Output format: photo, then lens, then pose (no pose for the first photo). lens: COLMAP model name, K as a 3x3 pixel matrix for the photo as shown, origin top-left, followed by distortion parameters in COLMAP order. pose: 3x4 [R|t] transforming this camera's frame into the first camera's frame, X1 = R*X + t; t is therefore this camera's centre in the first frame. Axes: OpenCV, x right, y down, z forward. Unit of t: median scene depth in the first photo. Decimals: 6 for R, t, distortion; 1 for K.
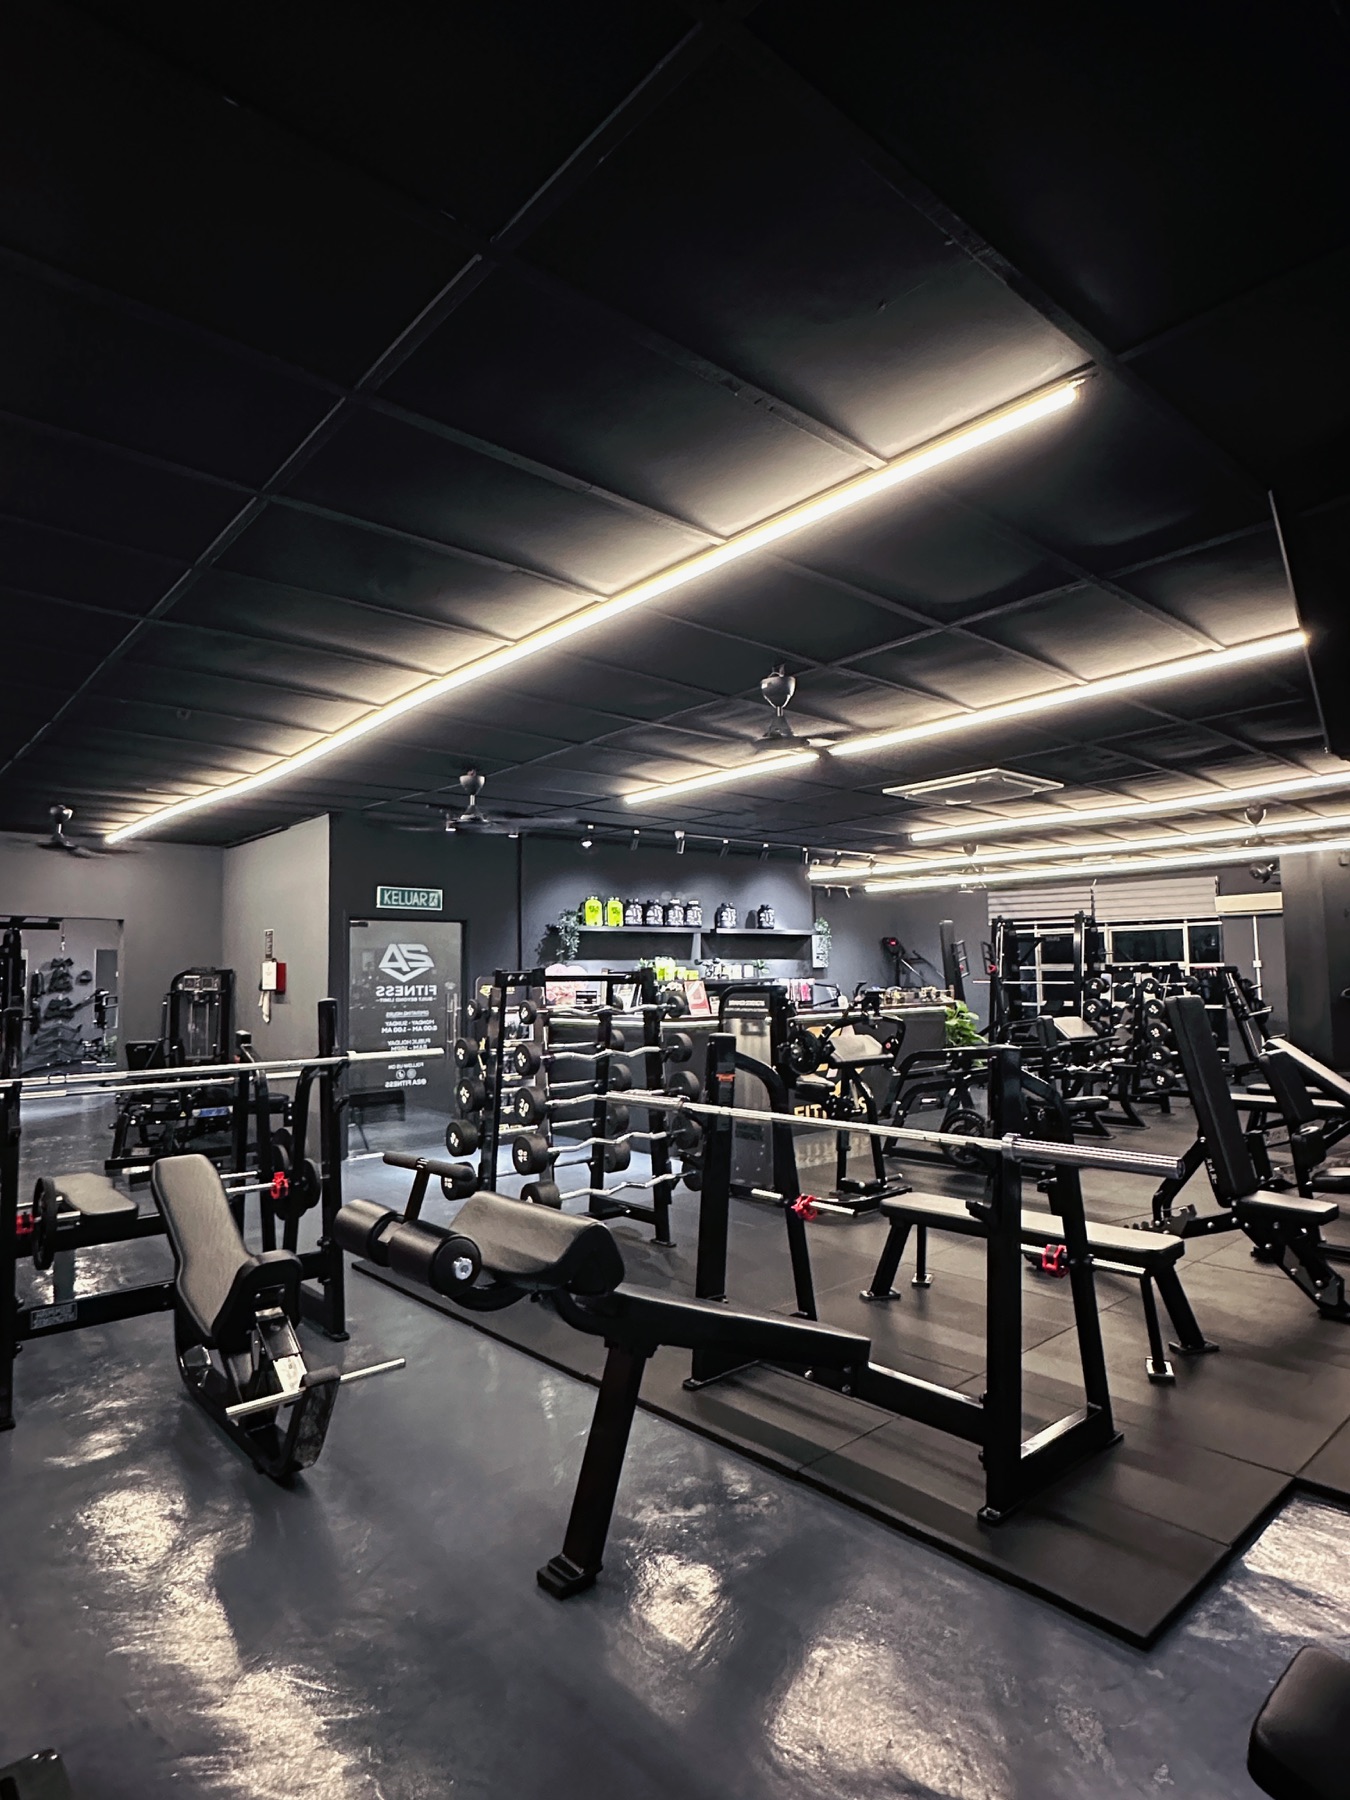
lens RADIAL K [[998.8, 0, 675.0], [0, 998.8, 900.0], [0, 0, 1]] dist [0.000601, 0.000004]
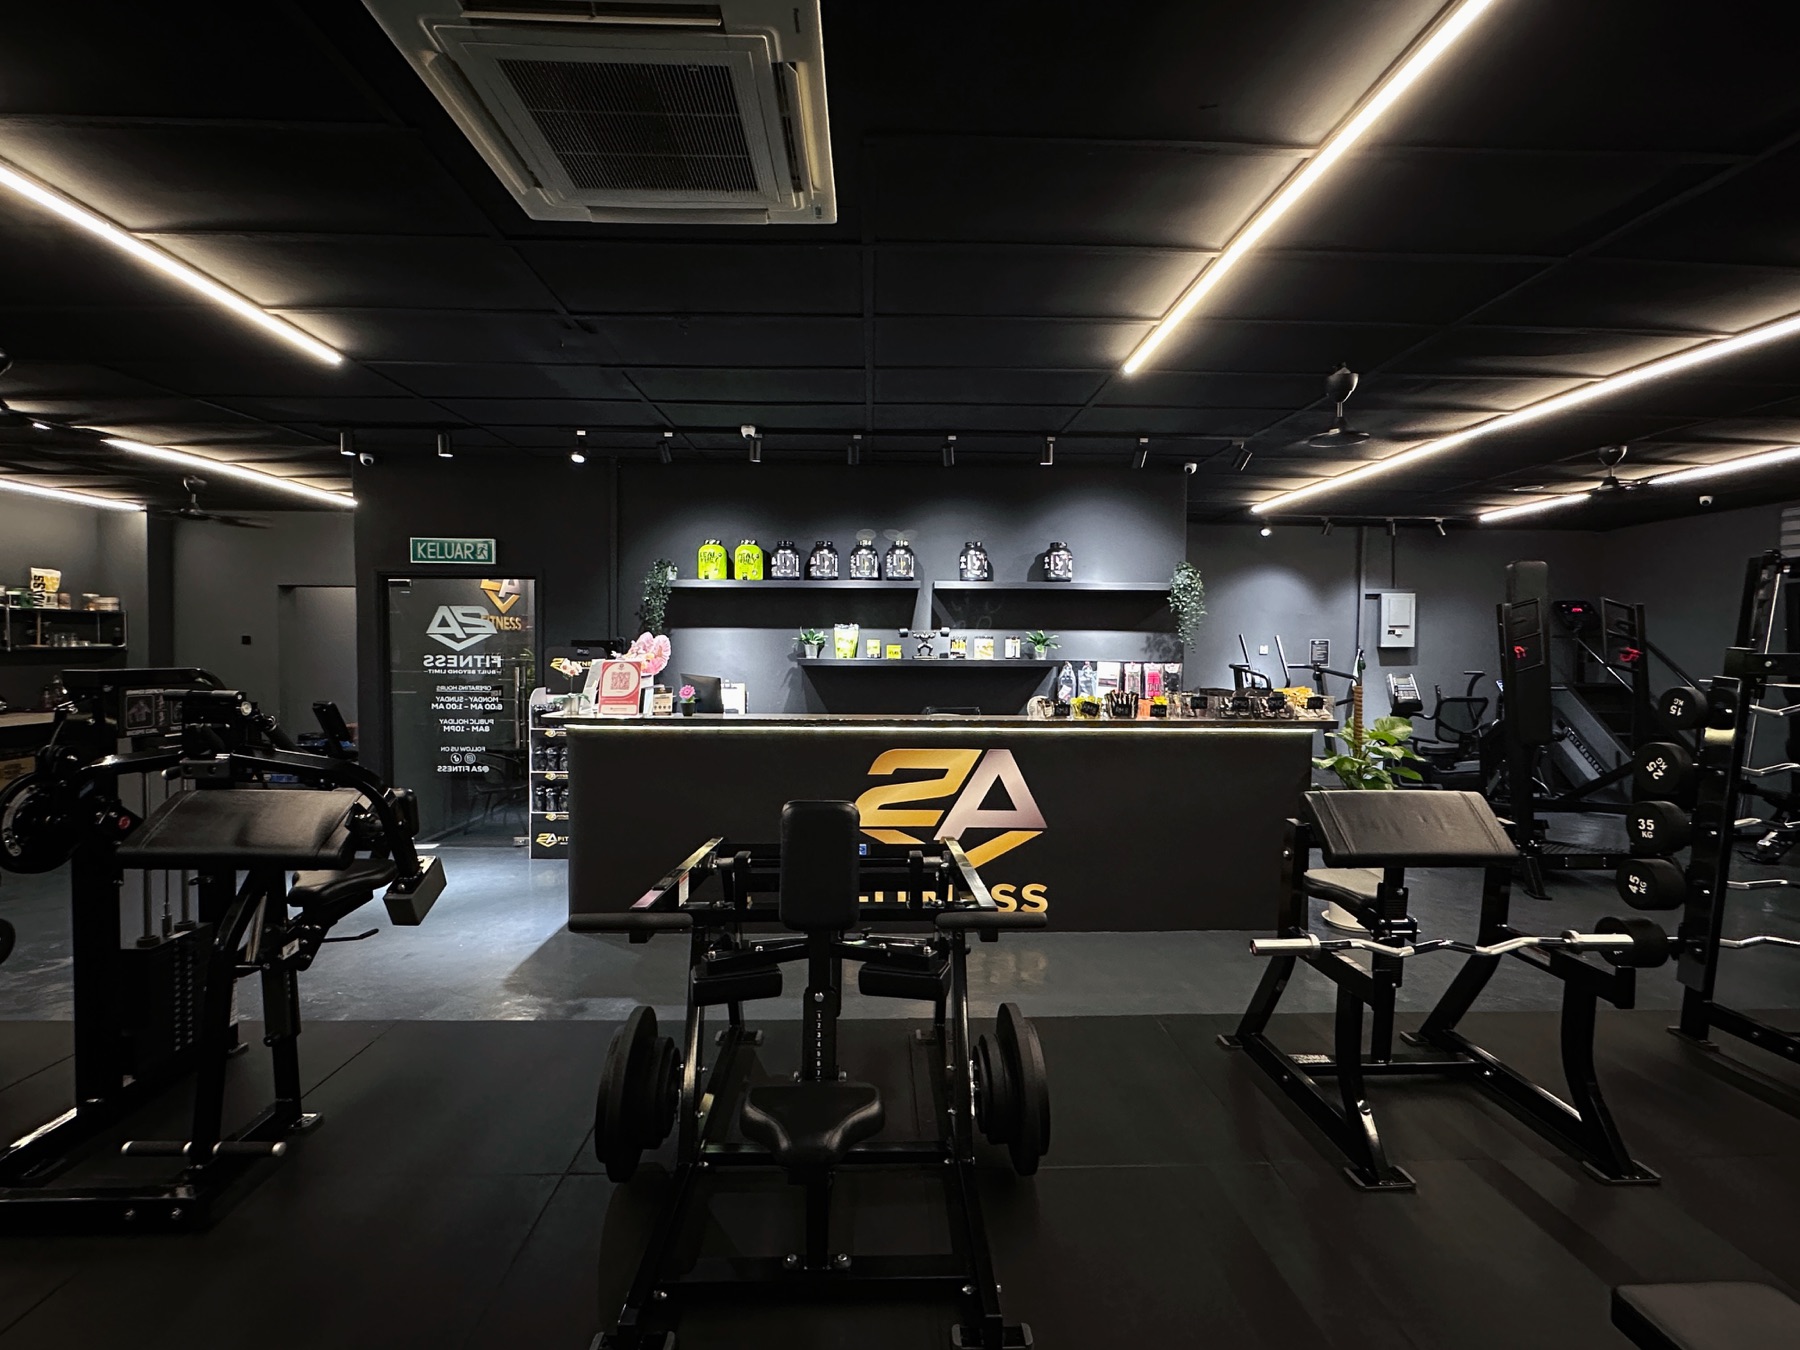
lens RADIAL K [[845.7, 0, 900.0], [0, 845.7, 675.0], [0, 0, 1]] dist [-0.003516, 0.000491]
pose [[0.763216, 0.040919, -0.644846, 0.404971], [0.027882, 0.994978, 0.096137, 0.037603], [0.645541, -0.091353, 0.758242, 0.593832]]
